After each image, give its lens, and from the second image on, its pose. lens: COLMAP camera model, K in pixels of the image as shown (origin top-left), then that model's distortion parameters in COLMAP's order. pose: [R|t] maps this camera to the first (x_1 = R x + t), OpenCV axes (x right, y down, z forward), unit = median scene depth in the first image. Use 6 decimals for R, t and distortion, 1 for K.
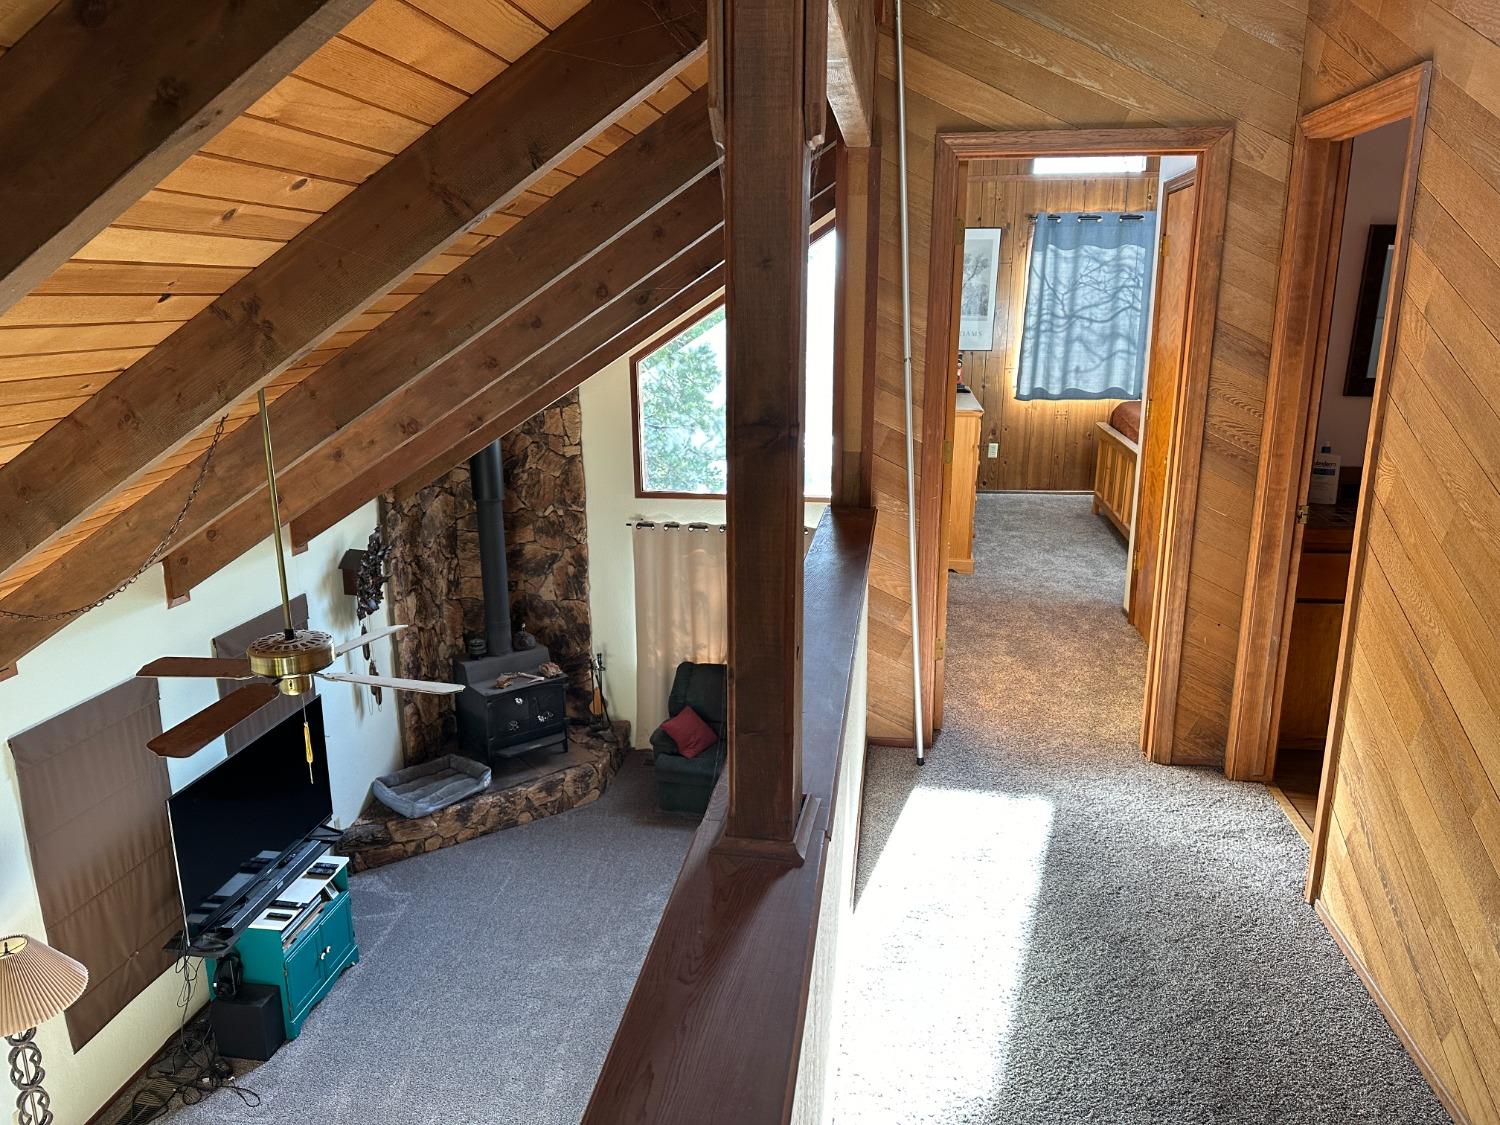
lens RADIAL K [[1050.2, 0, 757.3], [0, 1050.2, 567.0], [0, 0, 1]] dist [0.058705, -0.069898]
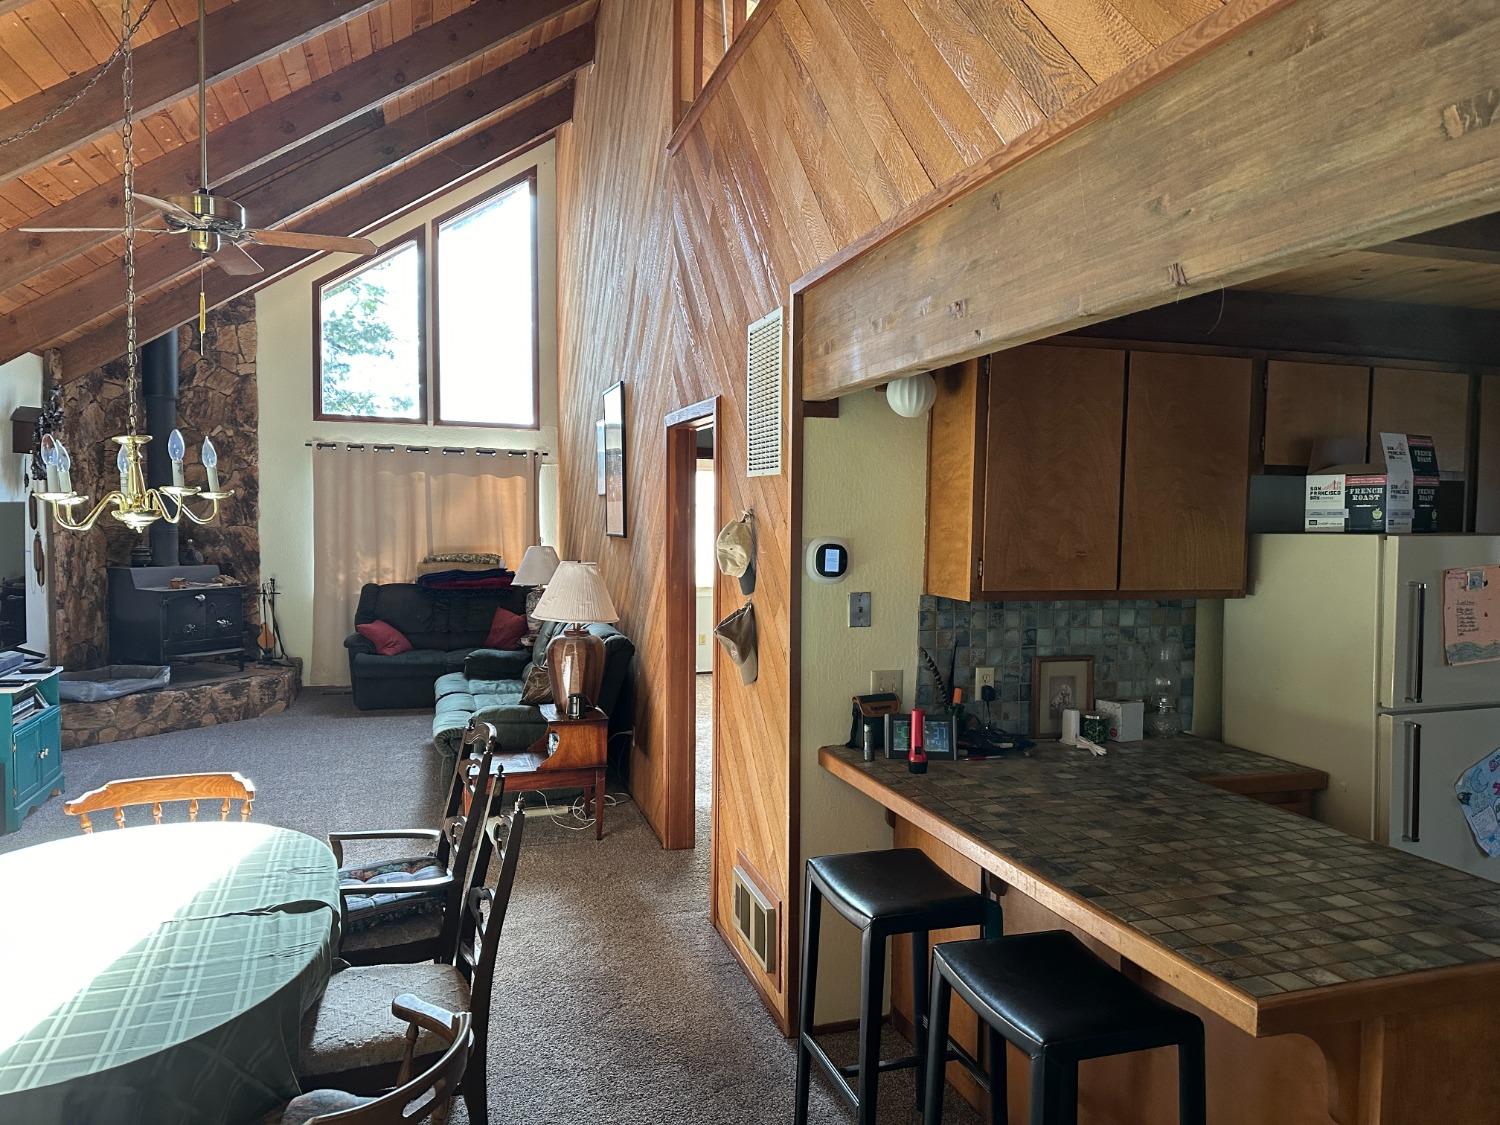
lens RADIAL K [[1108.3, 0, 753.1], [0, 1108.3, 562.8], [0, 0, 1]] dist [-0.012046, -0.007539]
pose [[0.913544, -0.002169, 0.406733, -0.163656], [0.083242, 0.979817, -0.181741, 0.292914], [-0.398130, 0.199886, 0.895287, -0.073511]]
